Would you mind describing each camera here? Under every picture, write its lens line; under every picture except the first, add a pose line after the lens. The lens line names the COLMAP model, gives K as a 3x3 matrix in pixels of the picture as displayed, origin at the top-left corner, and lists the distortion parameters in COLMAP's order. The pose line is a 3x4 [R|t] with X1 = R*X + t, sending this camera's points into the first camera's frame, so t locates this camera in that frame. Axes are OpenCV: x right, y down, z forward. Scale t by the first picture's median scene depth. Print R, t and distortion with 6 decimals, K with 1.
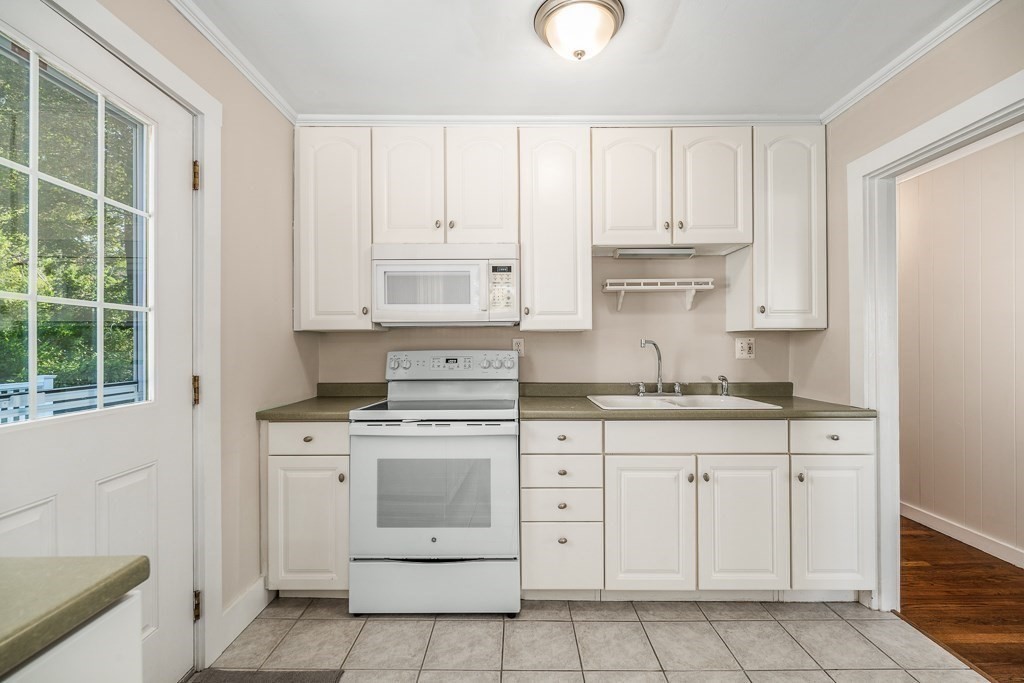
lens RADIAL K [[453.3, 0, 514.6], [0, 453.3, 345.4], [0, 0, 1]] dist [-0.015652, -0.000225]
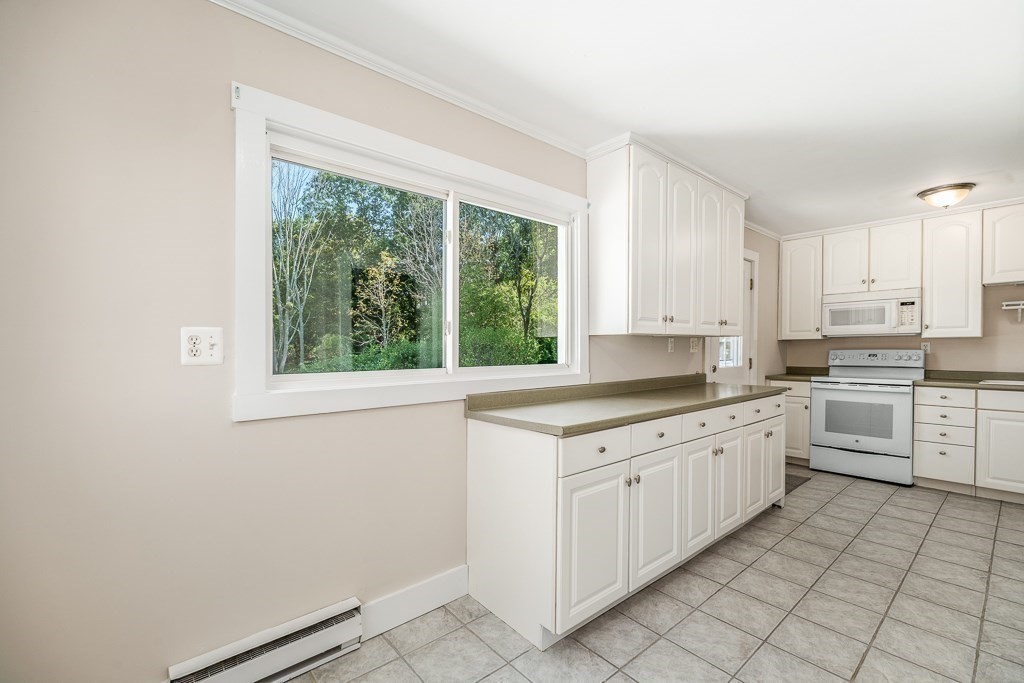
lens RADIAL K [[437.8, 0, 517.0], [0, 437.8, 359.9], [0, 0, 1]] dist [-0.015540, -0.000418]
pose [[0.651573, 0.019728, -0.758329, 0.258548], [0.002753, 0.999594, 0.028370, -0.000646], [0.758581, -0.020572, 0.651254, -1.247906]]
